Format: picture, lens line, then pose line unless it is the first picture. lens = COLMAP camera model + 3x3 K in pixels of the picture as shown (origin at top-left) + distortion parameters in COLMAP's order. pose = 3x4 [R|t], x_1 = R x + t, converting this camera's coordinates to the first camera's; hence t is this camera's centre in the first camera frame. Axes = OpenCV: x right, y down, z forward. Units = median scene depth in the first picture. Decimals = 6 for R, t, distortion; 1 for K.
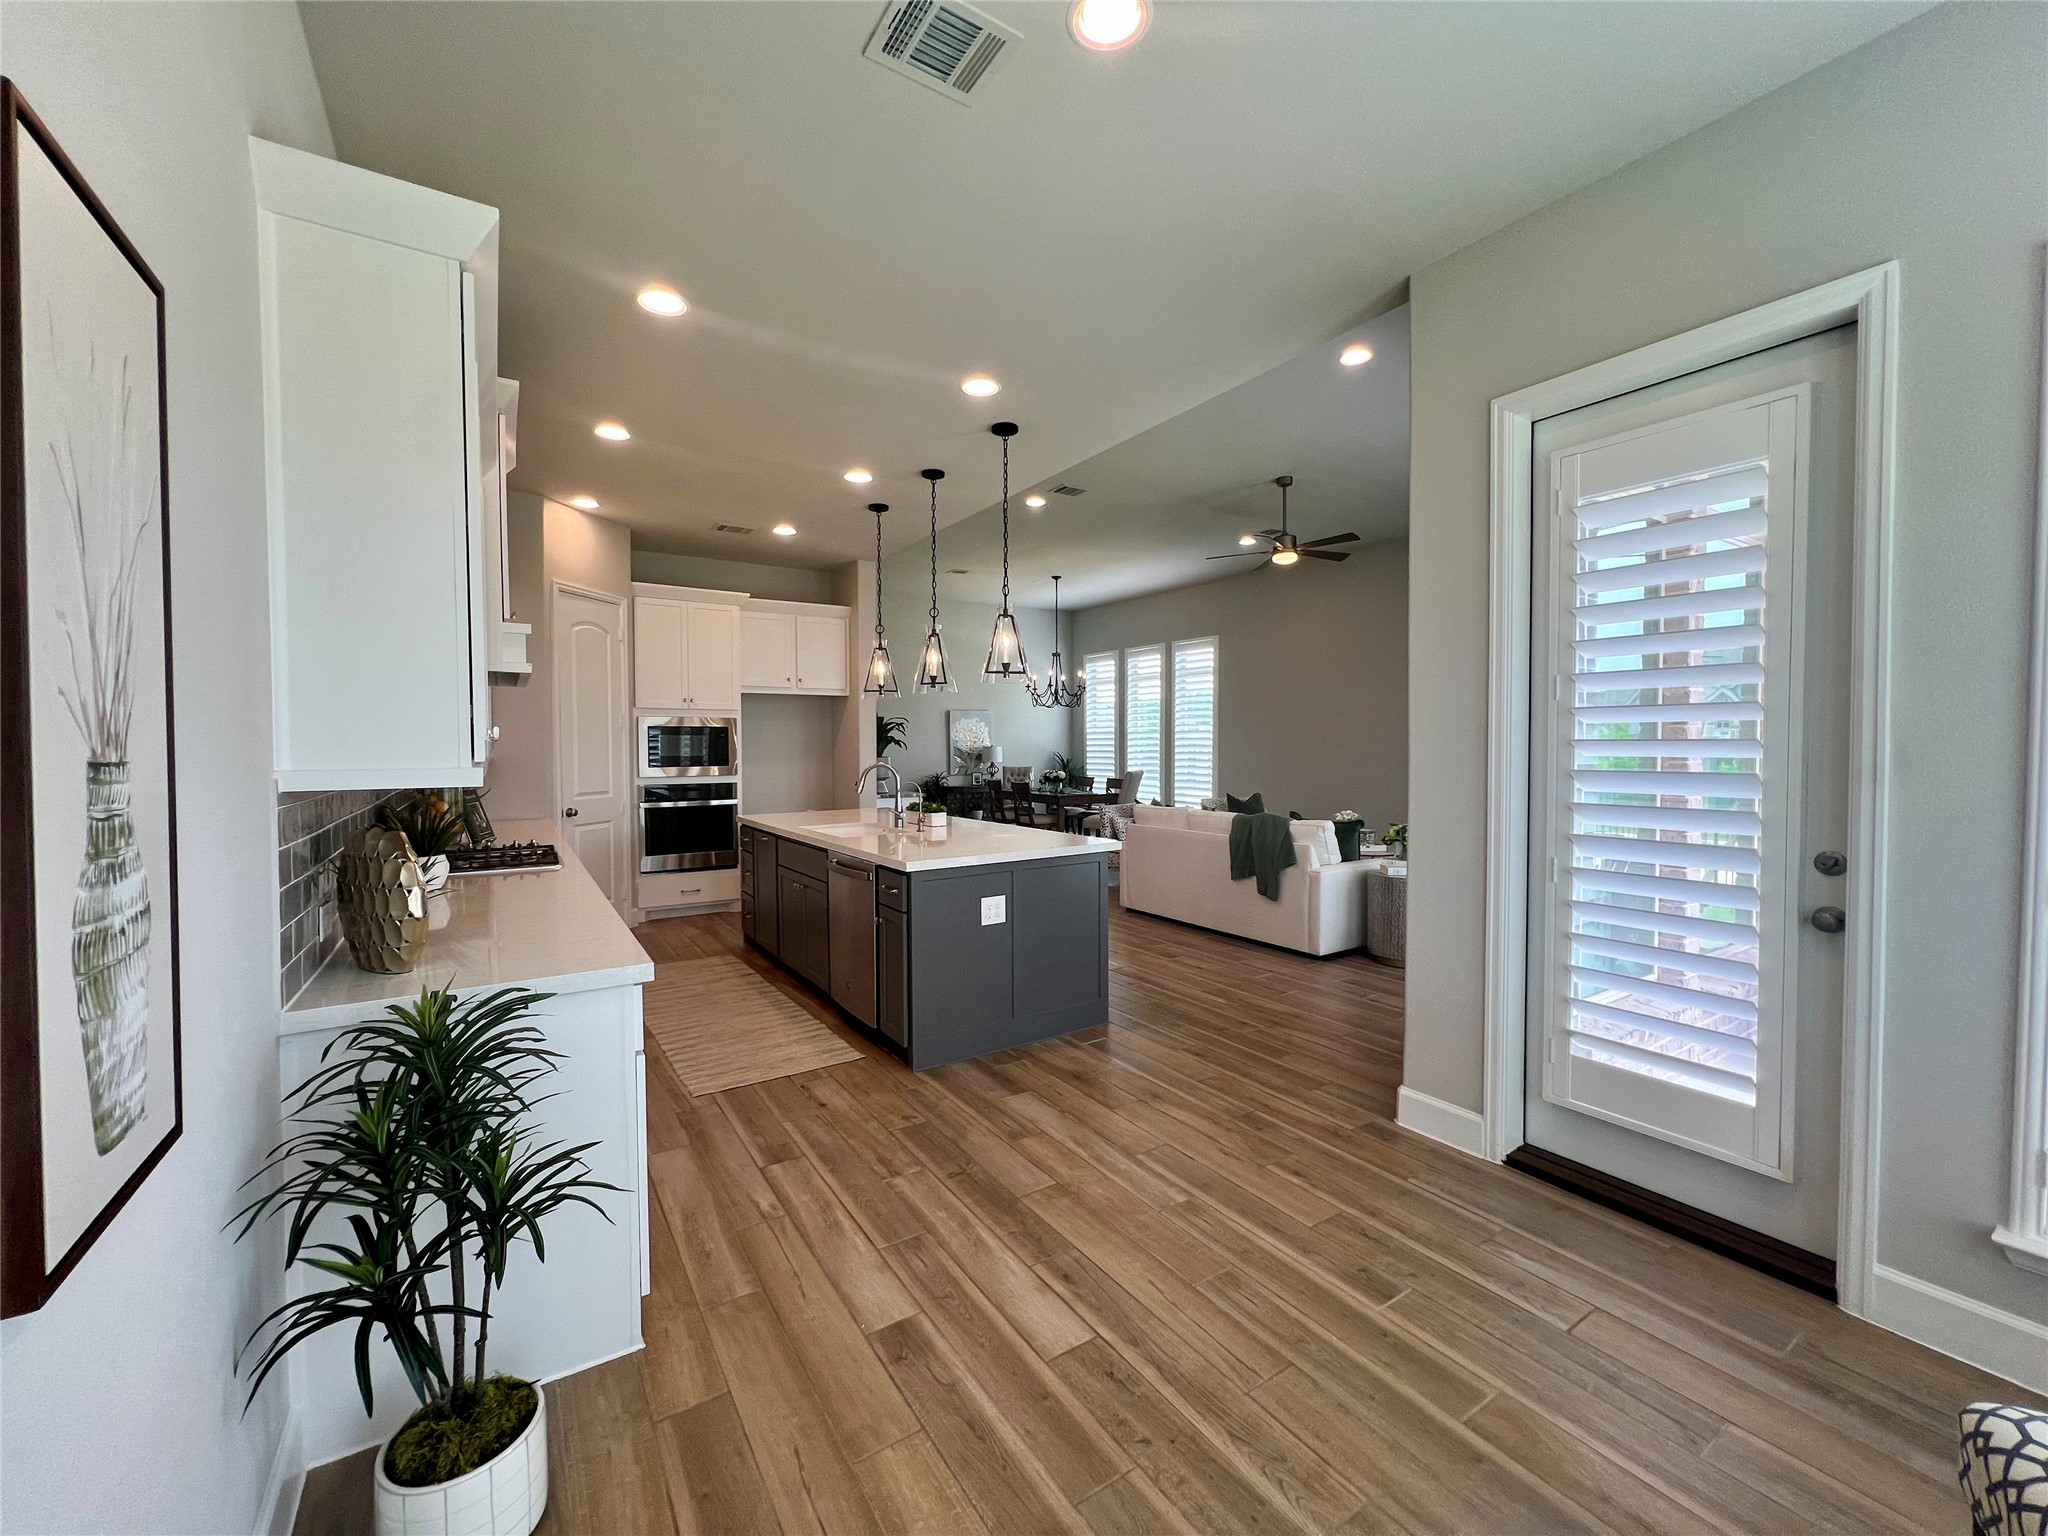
lens RADIAL K [[819.3, 0, 1018.7], [0, 819.3, 768.1], [0, 0, 1]] dist [-0.003290, 0.000636]
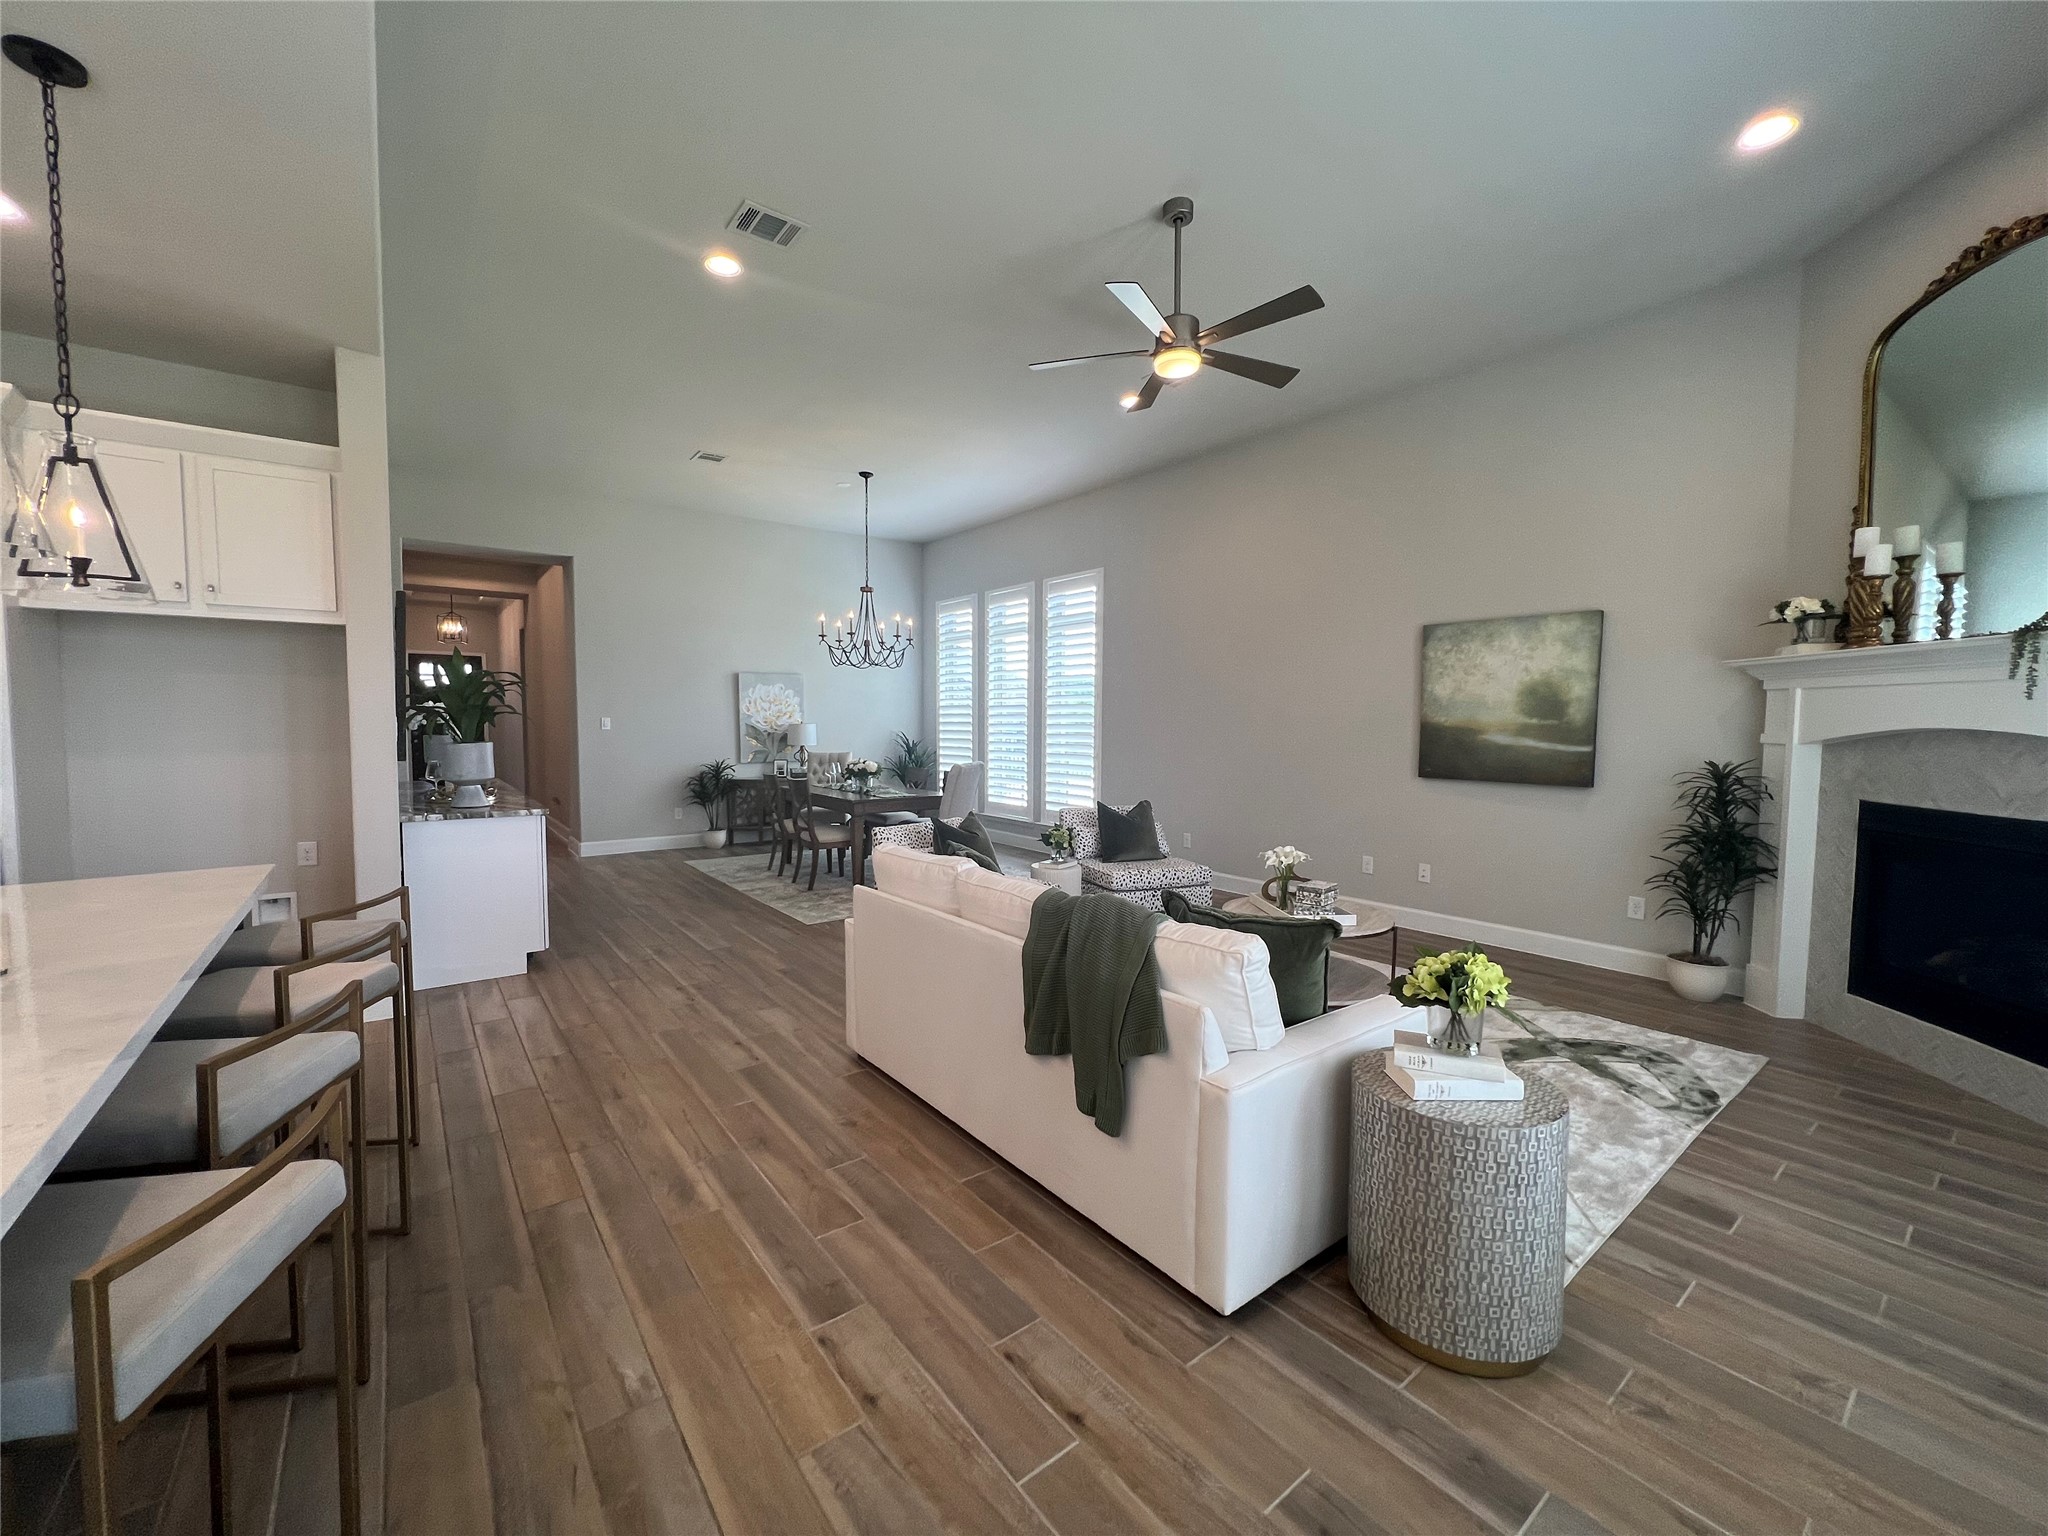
lens RADIAL K [[819.3, 0, 1018.7], [0, 819.3, 768.1], [0, 0, 1]] dist [-0.003290, 0.000636]
pose [[0.996478, 0.003692, 0.083776, 0.114999], [-0.006100, 0.999575, 0.028508, -0.010488], [-0.083636, -0.028919, 0.996077, 0.305884]]
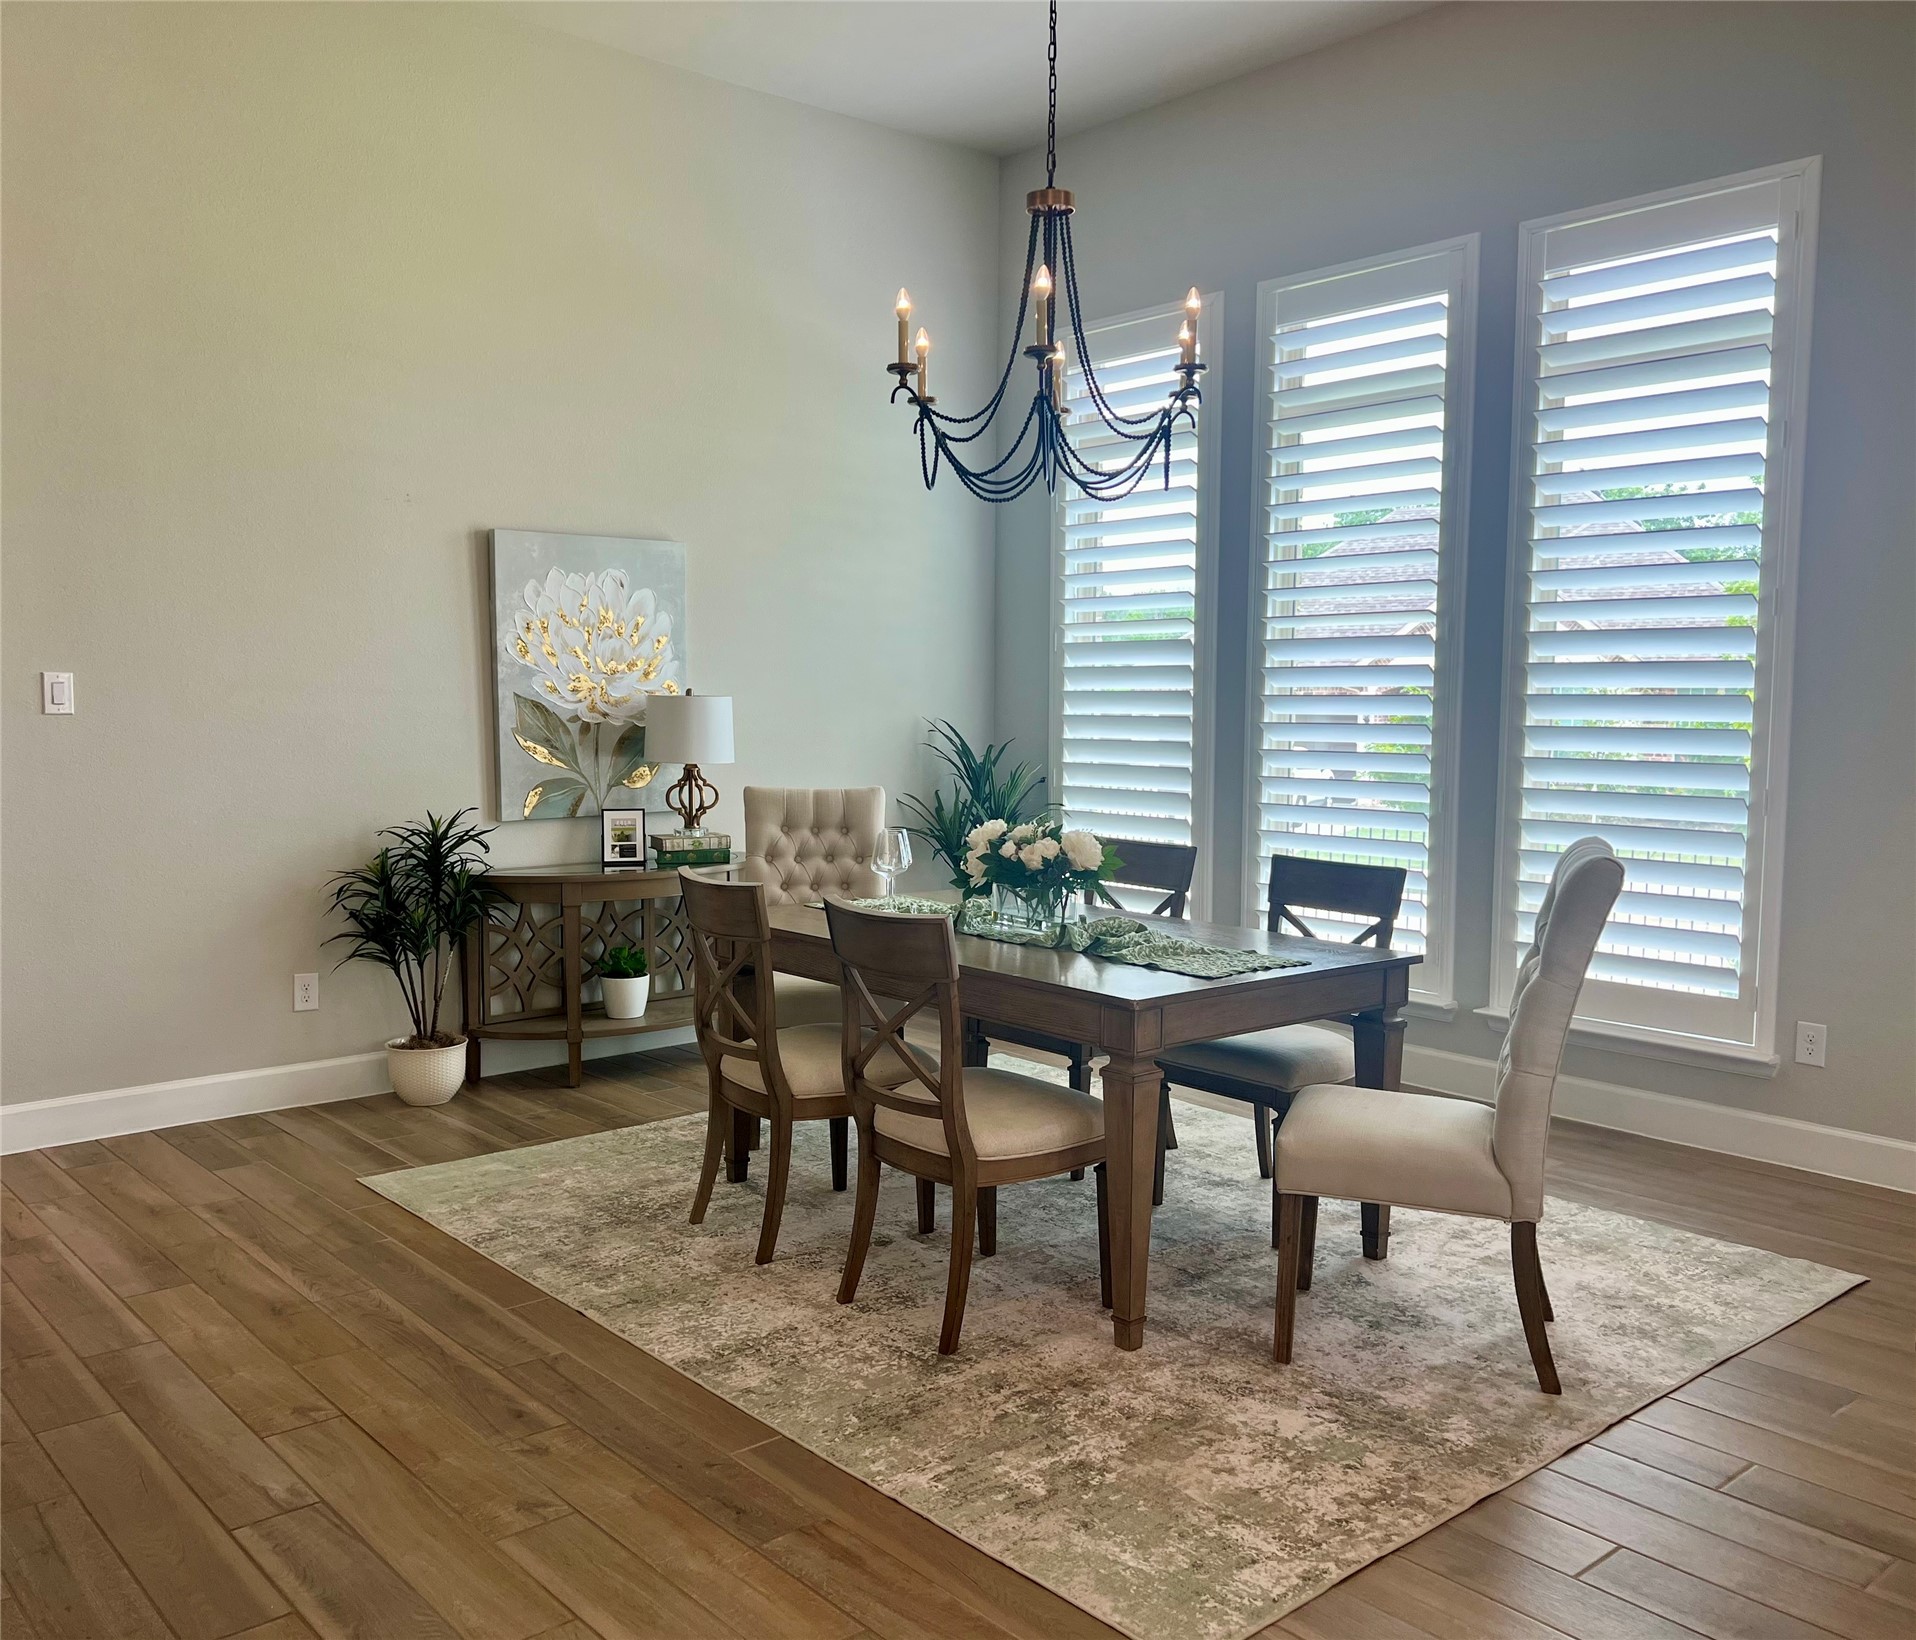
lens RADIAL K [[1649.1, 0, 933.6], [0, 1649.1, 817.2], [0, 0, 1]] dist [0.051719, -0.003582]
pose [[0.989521, -0.002389, 0.144370, -0.037040], [-0.004668, 0.998811, 0.048522, -0.017607], [-0.144314, -0.048687, 0.988333, 0.620664]]
